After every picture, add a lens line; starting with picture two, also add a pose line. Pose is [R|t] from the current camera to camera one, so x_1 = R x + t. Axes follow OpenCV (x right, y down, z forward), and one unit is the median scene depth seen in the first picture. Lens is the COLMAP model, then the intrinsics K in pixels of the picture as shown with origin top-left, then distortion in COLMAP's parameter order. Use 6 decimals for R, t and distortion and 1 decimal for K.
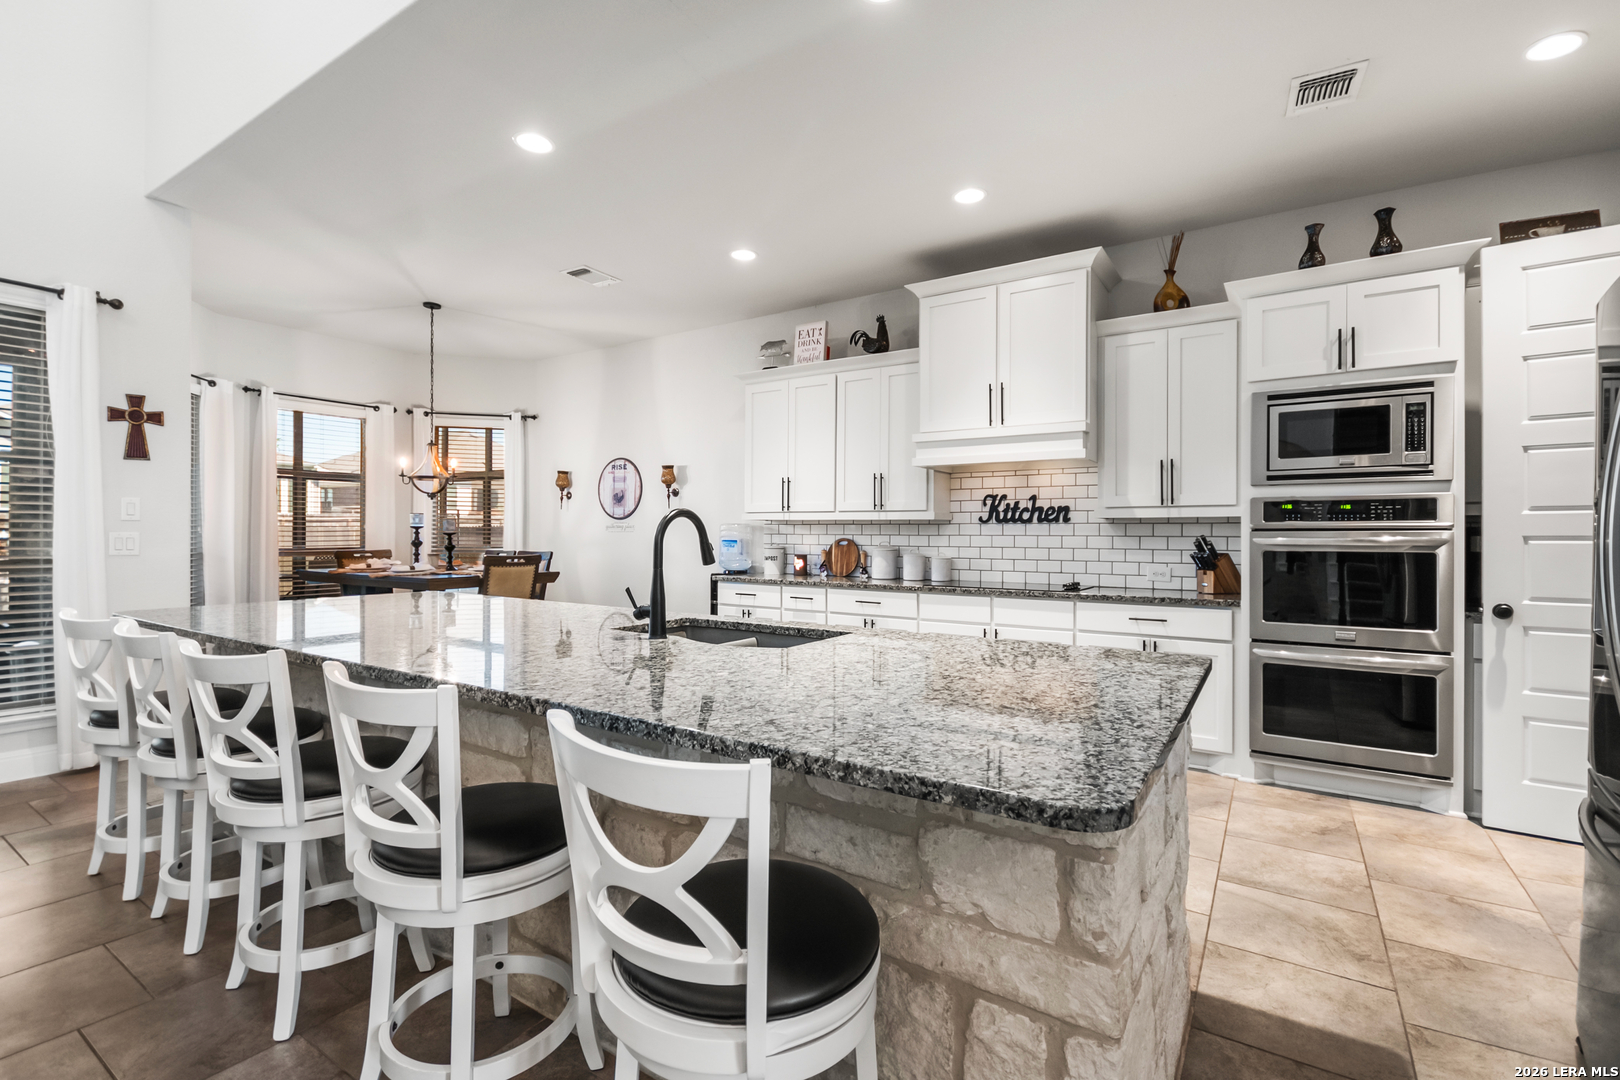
lens RADIAL K [[718.7, 0, 817.8], [0, 718.7, 538.1], [0, 0, 1]] dist [0.004680, -0.000176]
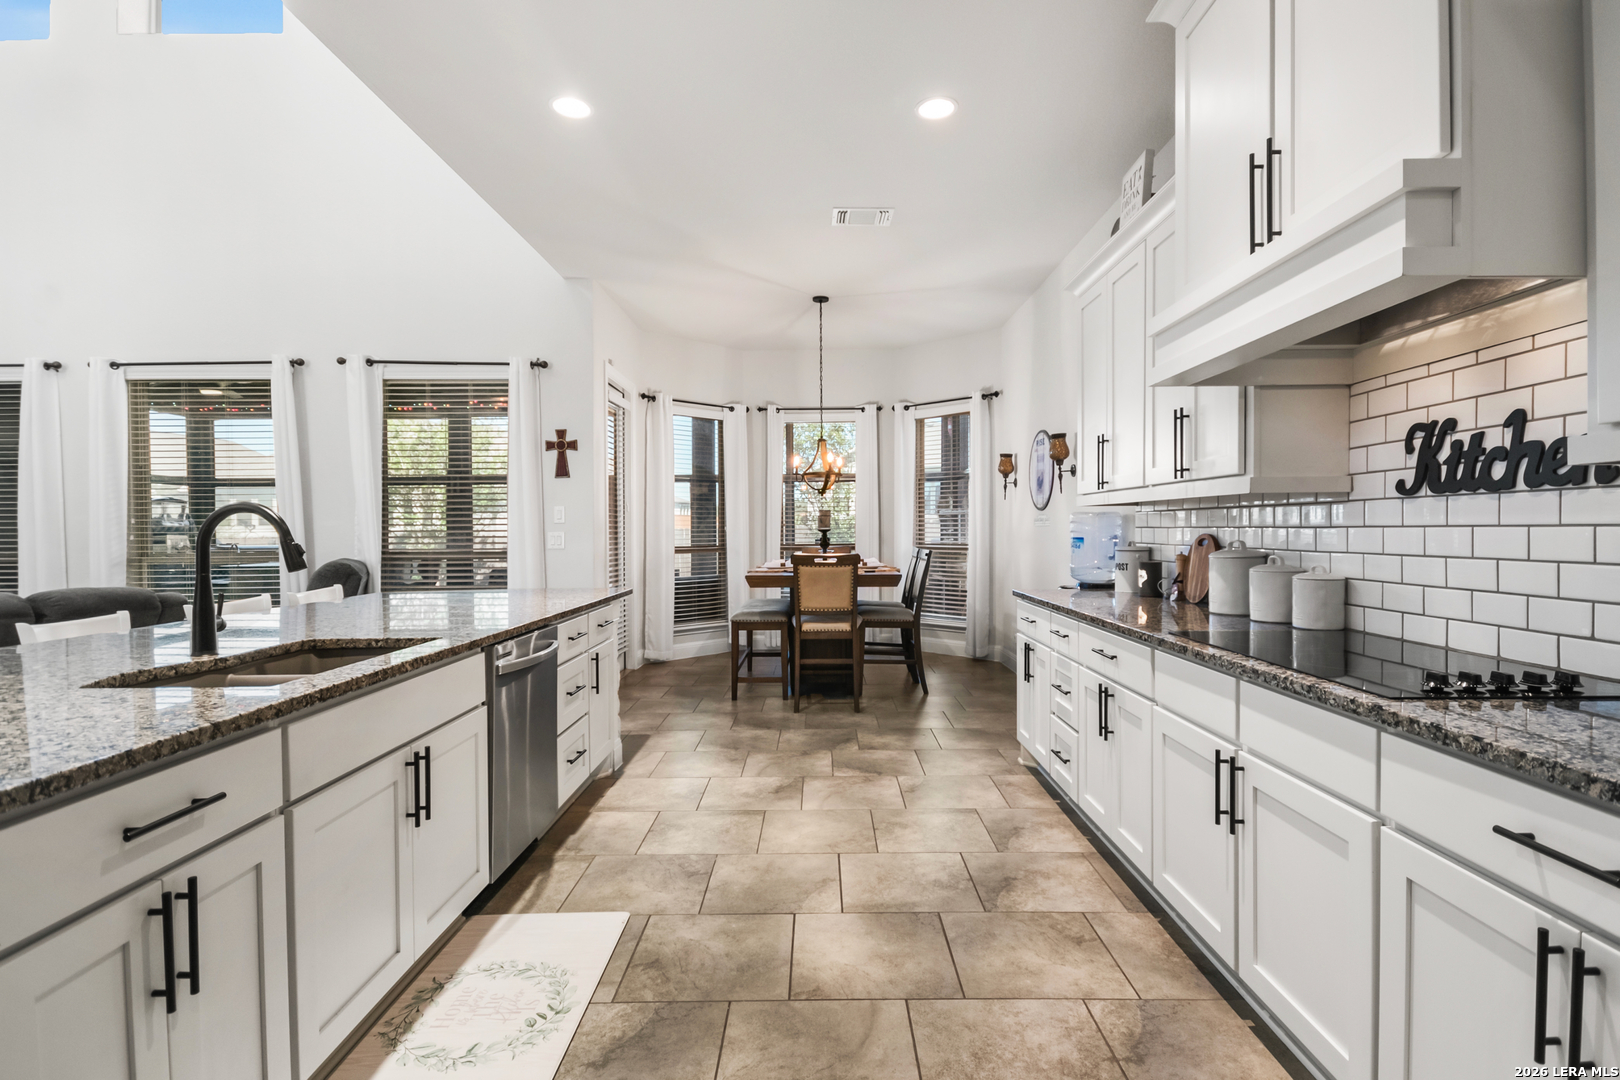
lens RADIAL K [[778.2, 0, 822.7], [0, 778.2, 540.4], [0, 0, 1]] dist [-0.001468, 0.000824]
pose [[0.543296, 0.003435, -0.839534, 0.426616], [0.004012, 0.999970, 0.006687, -0.000069], [0.839532, -0.007001, 0.543266, 0.496516]]
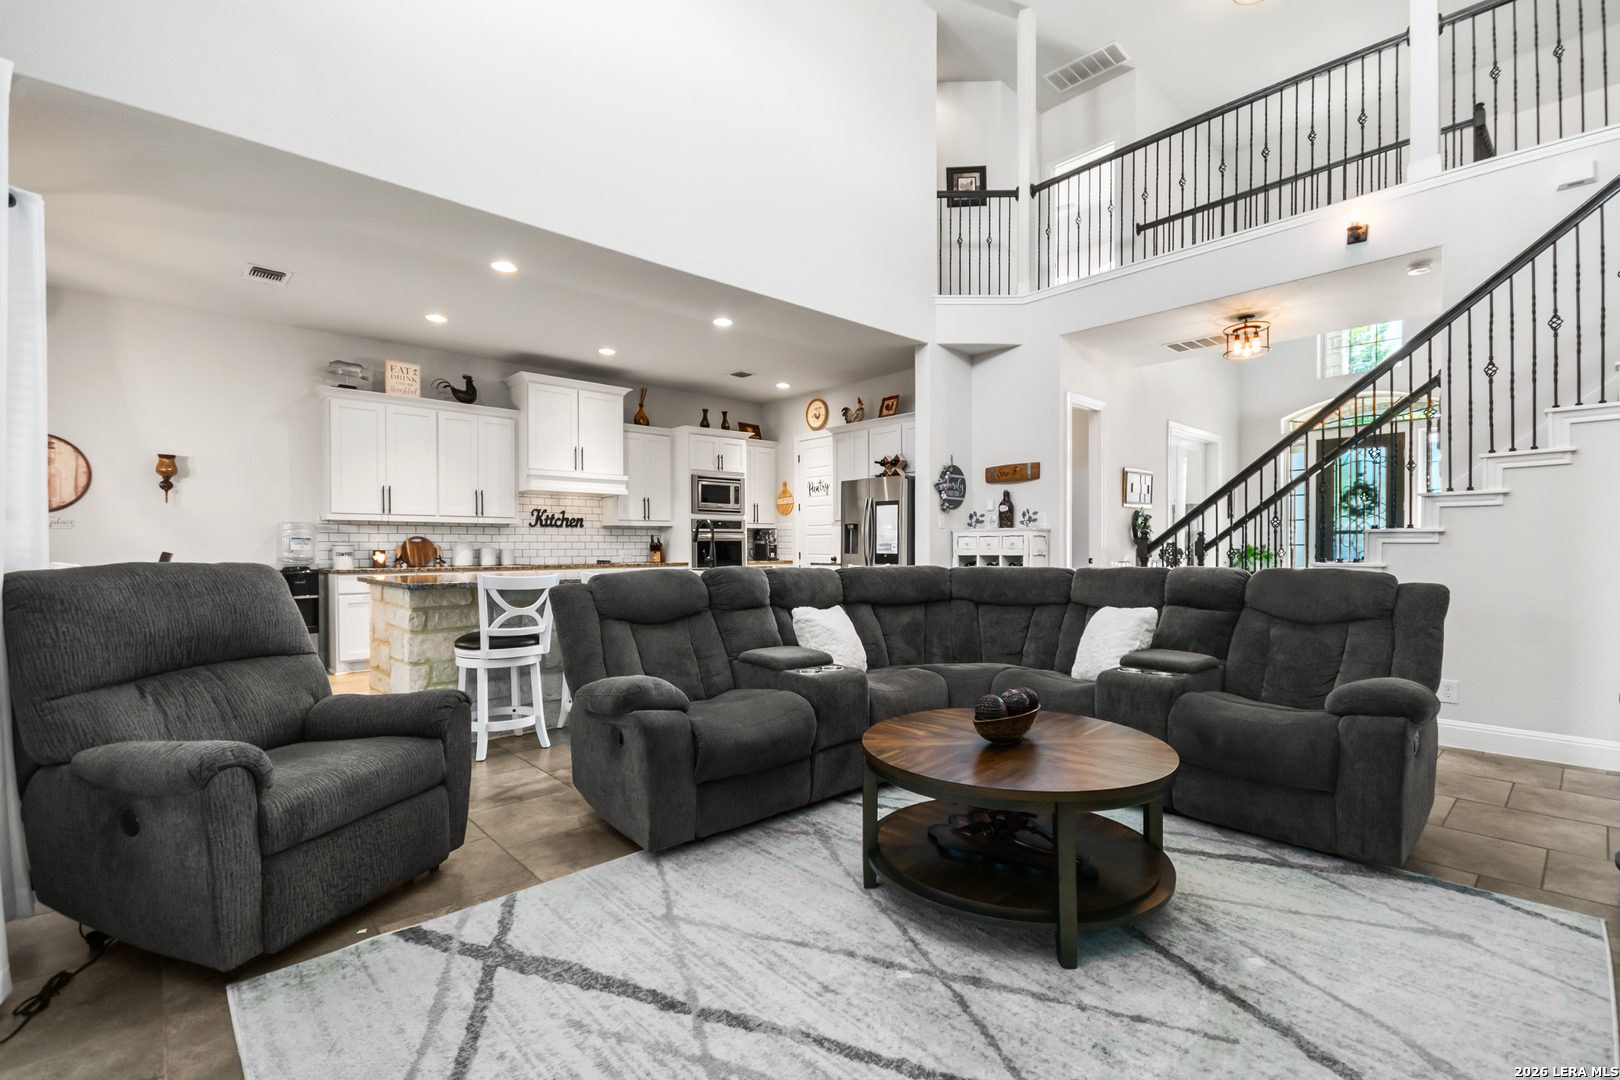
lens RADIAL K [[716.6, 0, 824.0], [0, 716.6, 550.5], [0, 0, 1]] dist [0.000333, -0.003184]
pose [[0.247077, -0.011752, 0.968924, -1.148800], [0.010593, 0.999899, 0.009426, 0.023343], [-0.968938, 0.007935, 0.247177, -0.003522]]
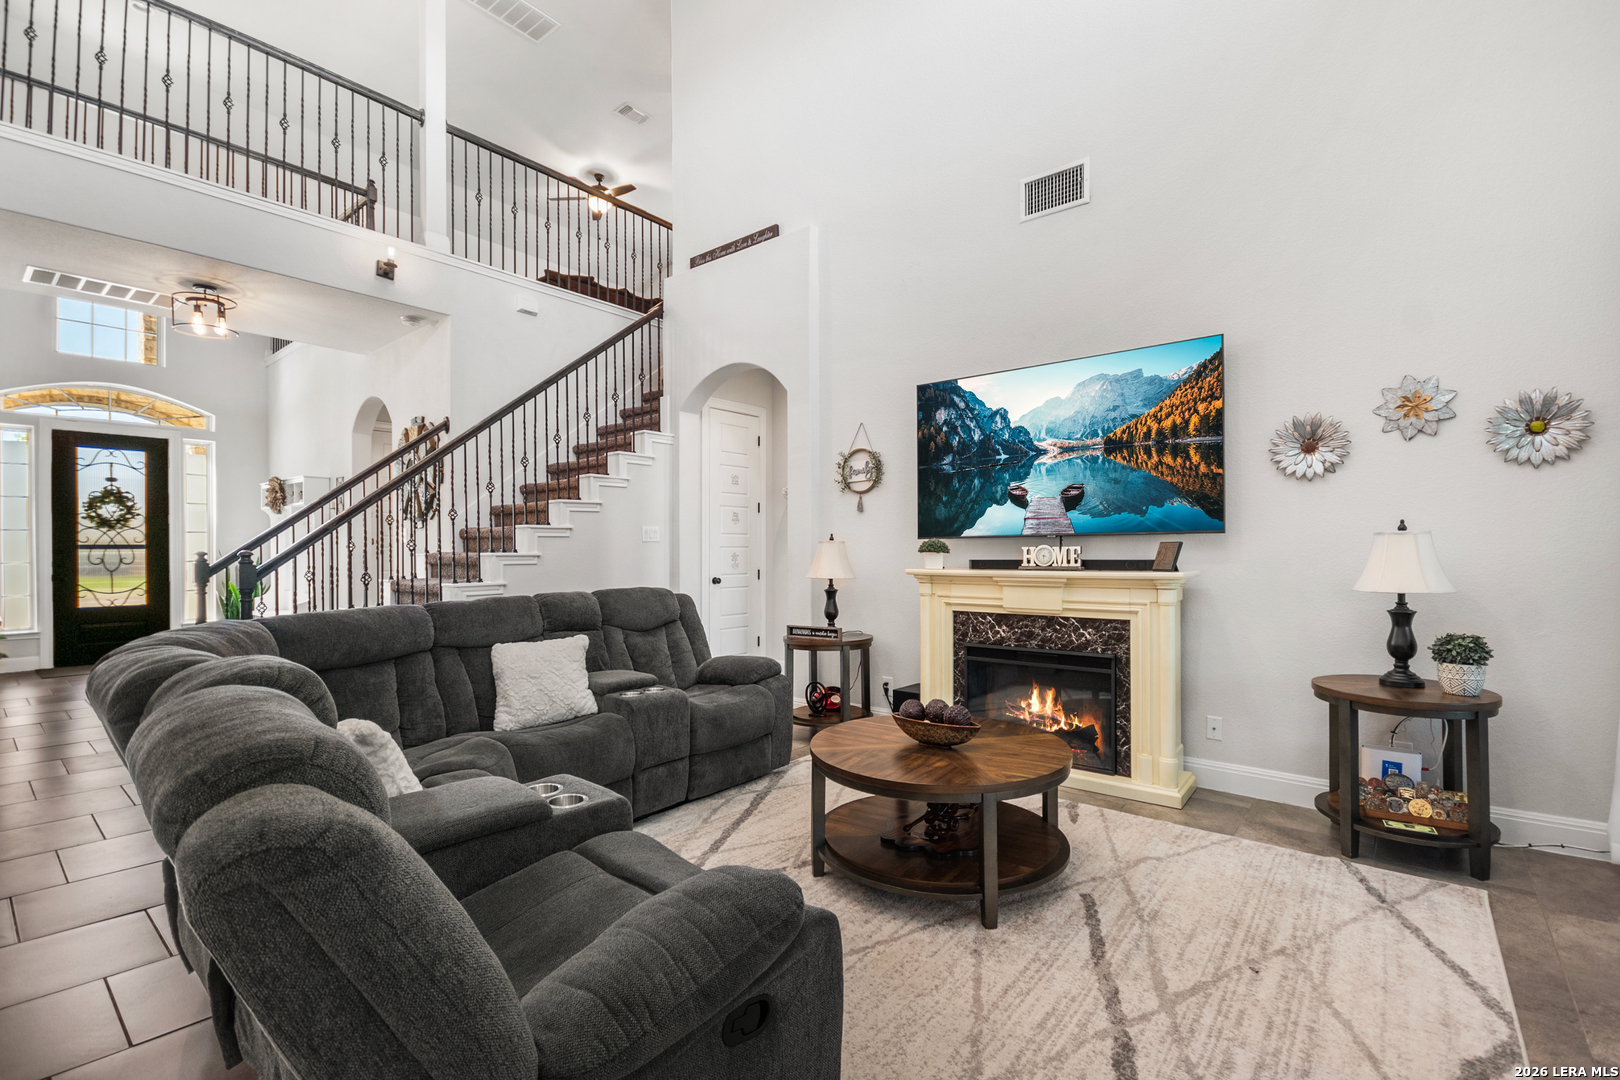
lens RADIAL K [[716.6, 0, 824.0], [0, 716.6, 550.5], [0, 0, 1]] dist [0.000333, -0.003184]
pose [[-0.994109, -0.001573, 0.108370, -0.734920], [-0.000595, 0.999959, 0.009057, 0.000336], [-0.108379, 0.008940, -0.994069, 0.506378]]
